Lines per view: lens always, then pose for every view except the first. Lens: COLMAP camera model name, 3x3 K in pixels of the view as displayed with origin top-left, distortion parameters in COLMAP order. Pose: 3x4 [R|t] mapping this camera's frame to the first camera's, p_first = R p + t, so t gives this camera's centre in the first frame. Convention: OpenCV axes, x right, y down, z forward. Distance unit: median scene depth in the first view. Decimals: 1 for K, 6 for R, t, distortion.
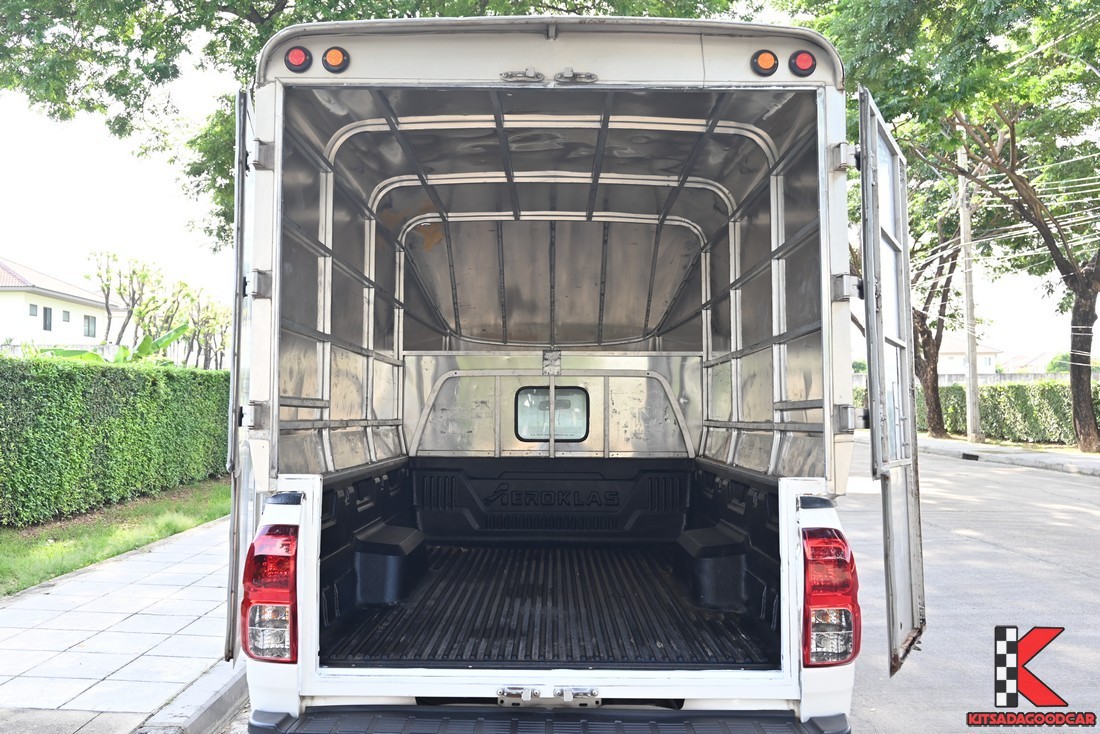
lens RADIAL K [[881.4, 0, 550.0], [0, 881.4, 367.0], [0, 0, 1]] dist [0.004551, 0.000368]
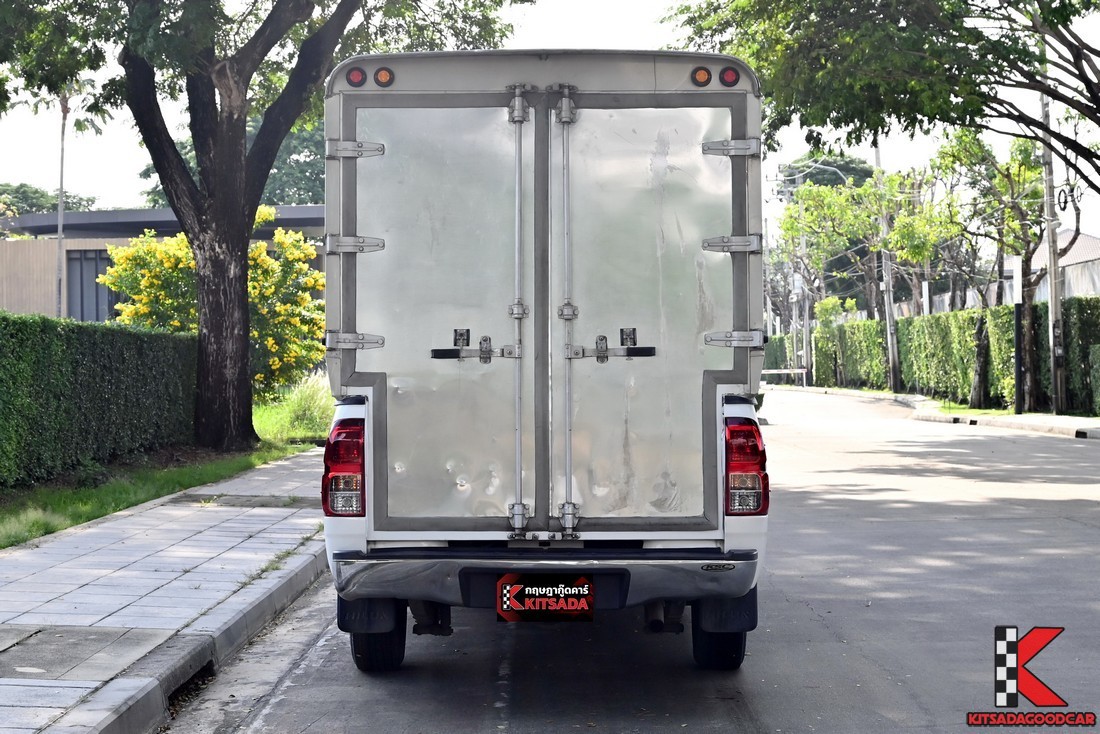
lens RADIAL K [[1887.6, 0, 550.0], [0, 1887.6, 367.0], [0, 0, 1]] dist [0.032389, -0.052123]
pose [[0.999960, -0.007370, -0.005033, 0.012398], [0.007524, 0.999483, 0.031251, 0.003791], [0.004800, -0.031288, 0.999499, -1.025469]]
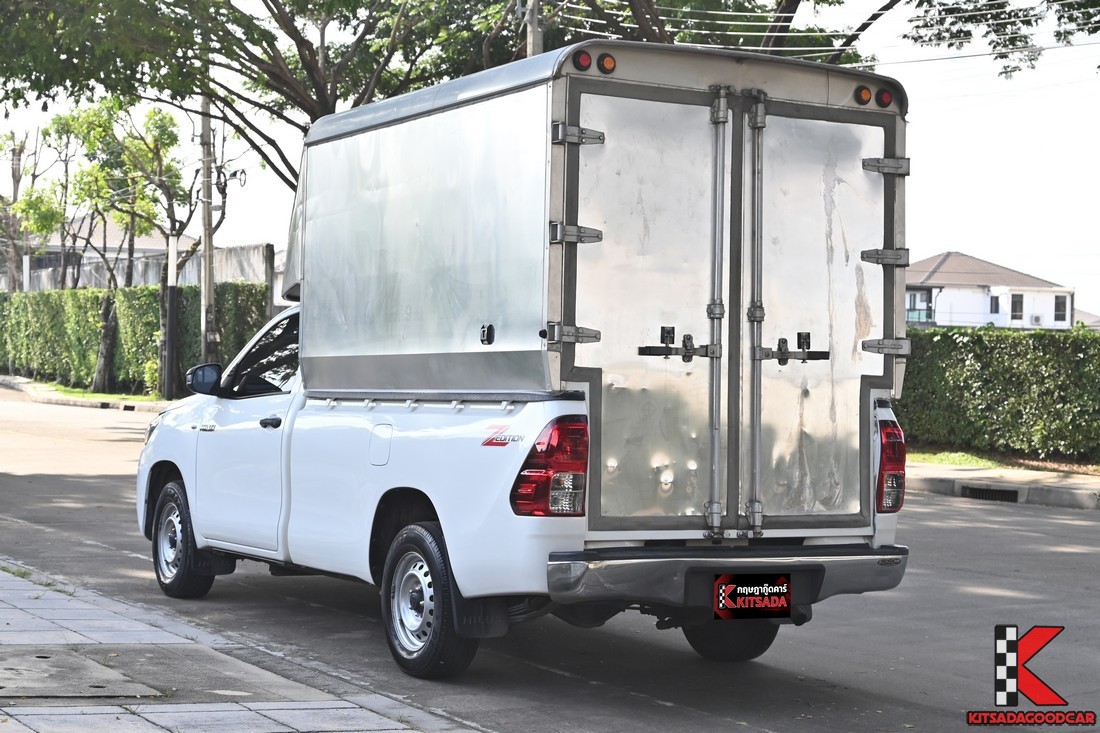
lens RADIAL K [[1997.9, 0, 550.0], [0, 1997.9, 366.5], [0, 0, 1]] dist [0.014519, 0.014741]
pose [[0.865979, 0.022783, 0.499561, -0.962730], [-0.044238, 0.998535, 0.031147, 0.006685], [-0.498120, -0.049072, 0.865719, -0.835762]]
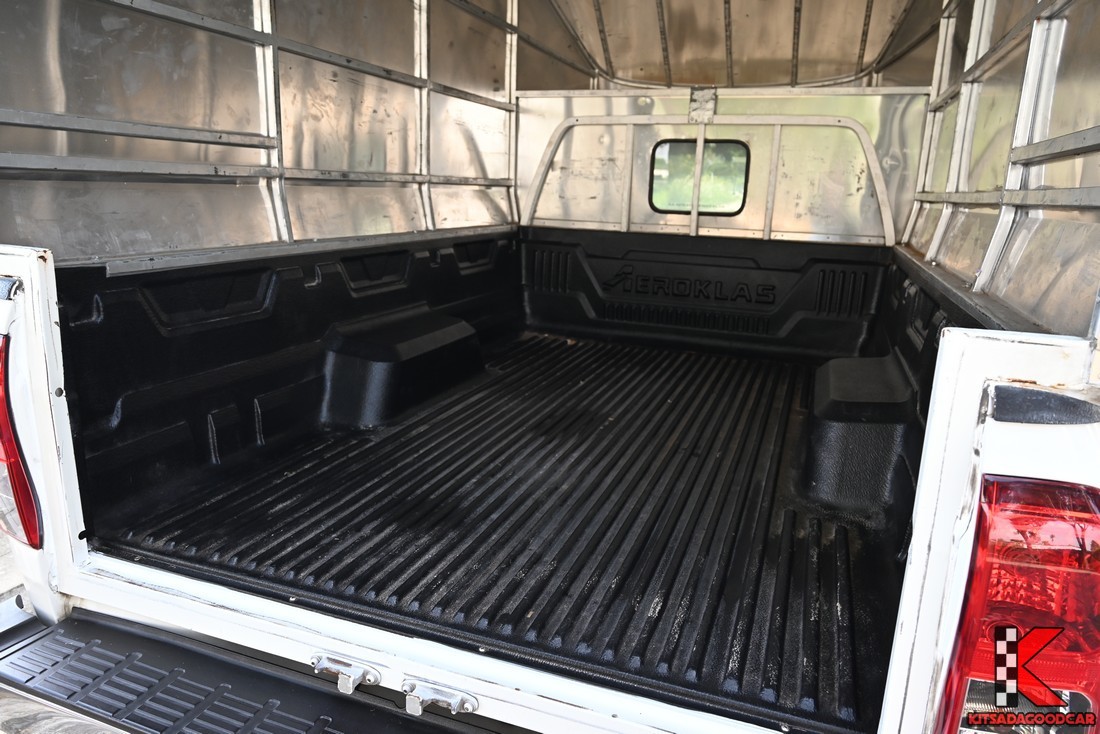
lens RADIAL K [[740.4, 0, 550.0], [0, 740.4, 367.0], [0, 0, 1]] dist [0.001484, 0.000161]
pose [[0.939802, 0.107751, -0.324288, 0.109083], [-0.010608, 0.957727, 0.287482, 0.028403], [0.341556, -0.266736, 0.901217, 0.347162]]
